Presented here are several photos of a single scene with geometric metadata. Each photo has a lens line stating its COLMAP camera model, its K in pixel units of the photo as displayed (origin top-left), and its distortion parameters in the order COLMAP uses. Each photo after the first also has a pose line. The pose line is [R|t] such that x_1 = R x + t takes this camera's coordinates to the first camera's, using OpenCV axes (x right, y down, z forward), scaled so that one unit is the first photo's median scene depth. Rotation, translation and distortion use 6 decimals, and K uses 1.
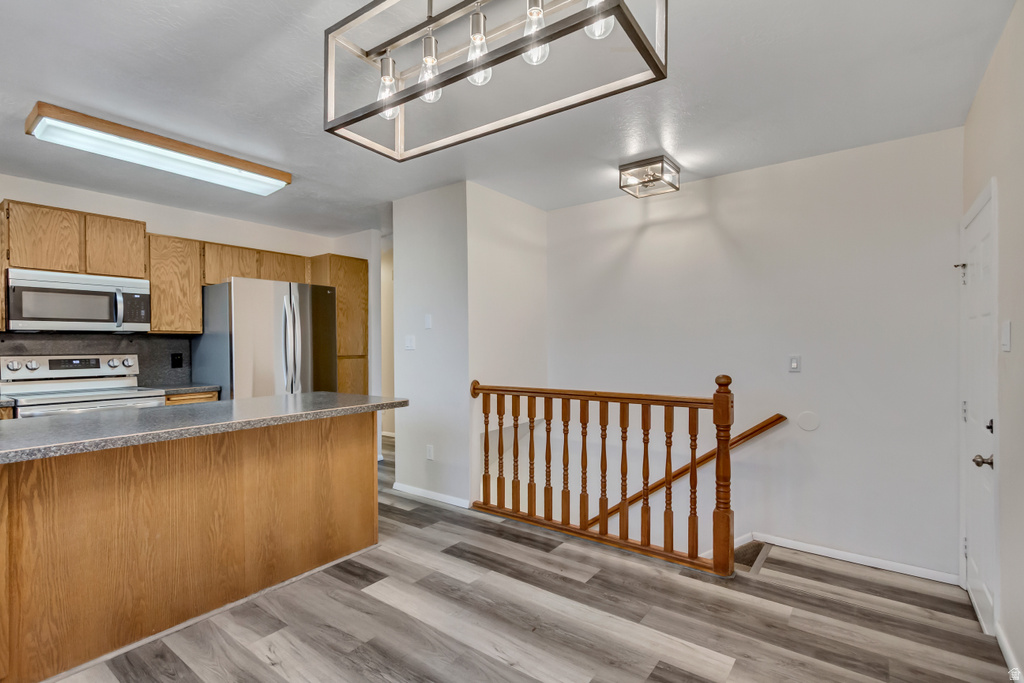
lens RADIAL K [[474.1, 0, 519.3], [0, 474.1, 340.8], [0, 0, 1]] dist [0.002076, -0.000042]
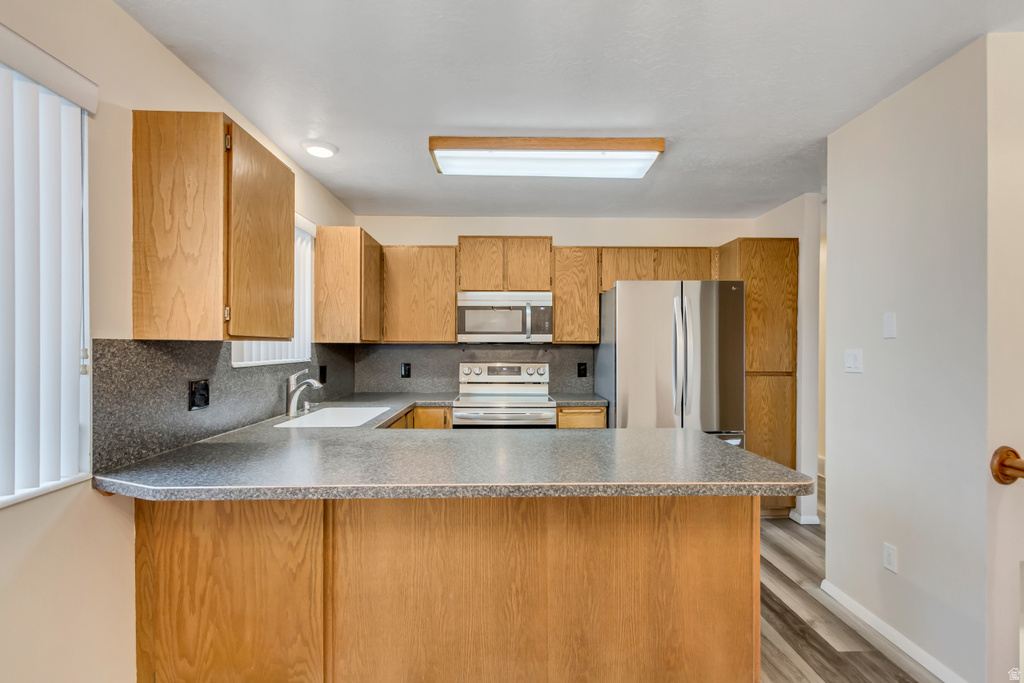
lens RADIAL K [[473.3, 0, 515.1], [0, 473.3, 347.4], [0, 0, 1]] dist [0.008329, -0.001184]
pose [[0.609472, 0.011924, -0.792718, -0.015458], [-0.000383, 0.999891, 0.014746, -0.024698], [0.792808, -0.008684, 0.609410, 0.327900]]
